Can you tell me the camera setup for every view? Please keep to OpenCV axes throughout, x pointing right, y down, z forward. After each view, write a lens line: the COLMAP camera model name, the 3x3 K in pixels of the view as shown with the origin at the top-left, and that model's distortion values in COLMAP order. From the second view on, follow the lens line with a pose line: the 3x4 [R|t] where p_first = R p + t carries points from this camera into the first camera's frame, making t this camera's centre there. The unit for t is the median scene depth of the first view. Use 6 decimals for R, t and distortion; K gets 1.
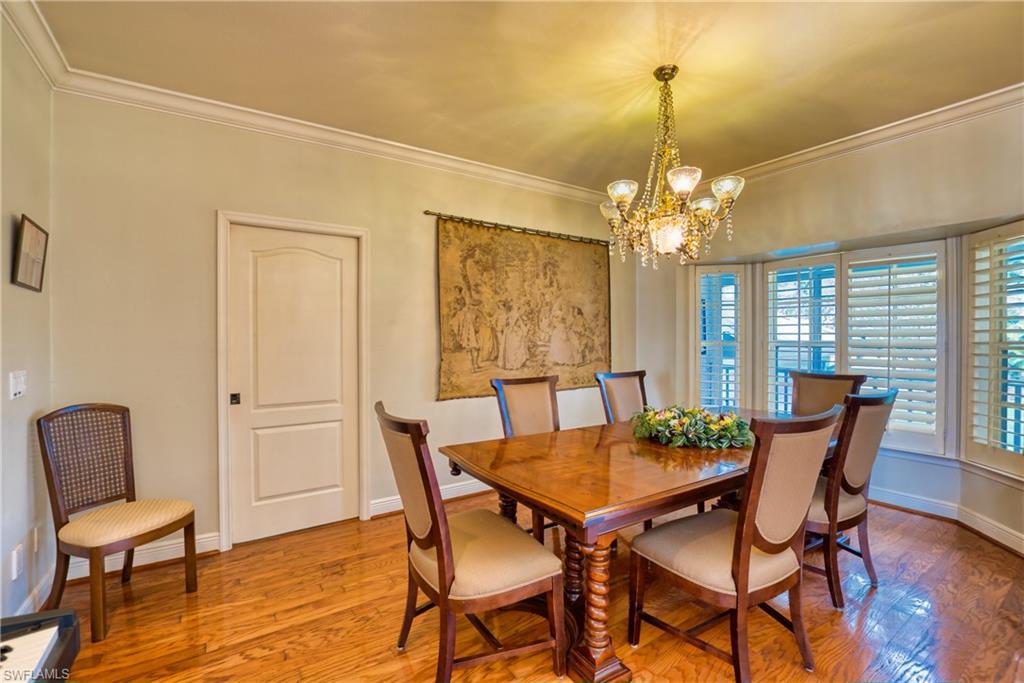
lens RADIAL K [[449.9, 0, 512.0], [0, 449.9, 341.5], [0, 0, 1]] dist [-0.027260, -0.000144]
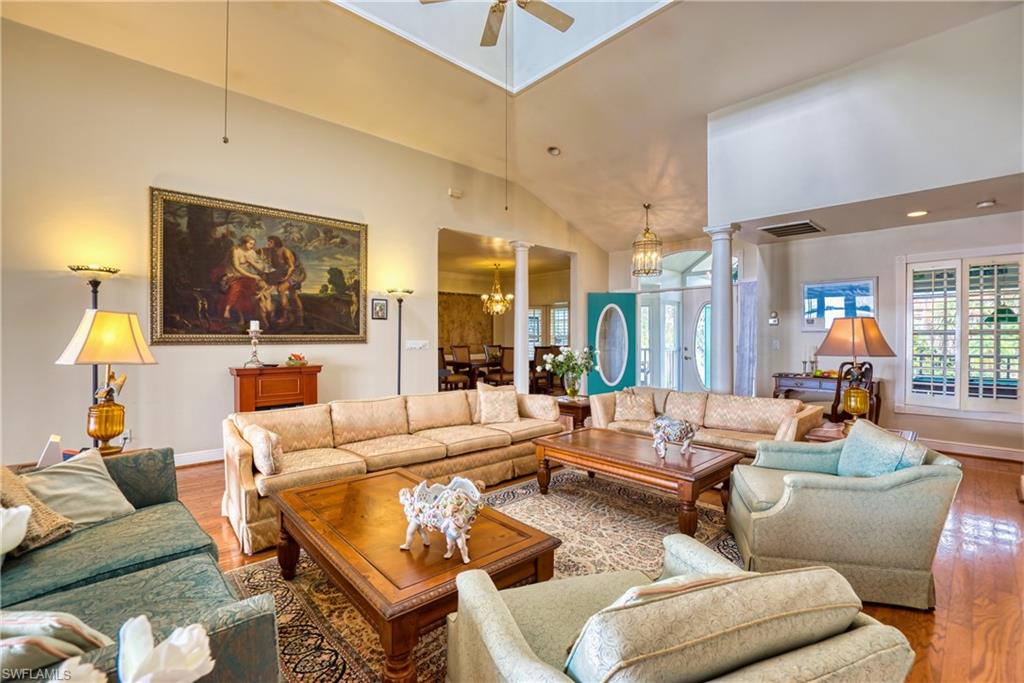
lens RADIAL K [[449.9, 0, 512.0], [0, 449.9, 341.5], [0, 0, 1]] dist [-0.027260, -0.000144]
pose [[0.987696, 0.000845, 0.156381, -0.083402], [-0.001744, 0.999983, 0.005608, 0.024161], [-0.156374, -0.005812, 0.987681, -1.786762]]
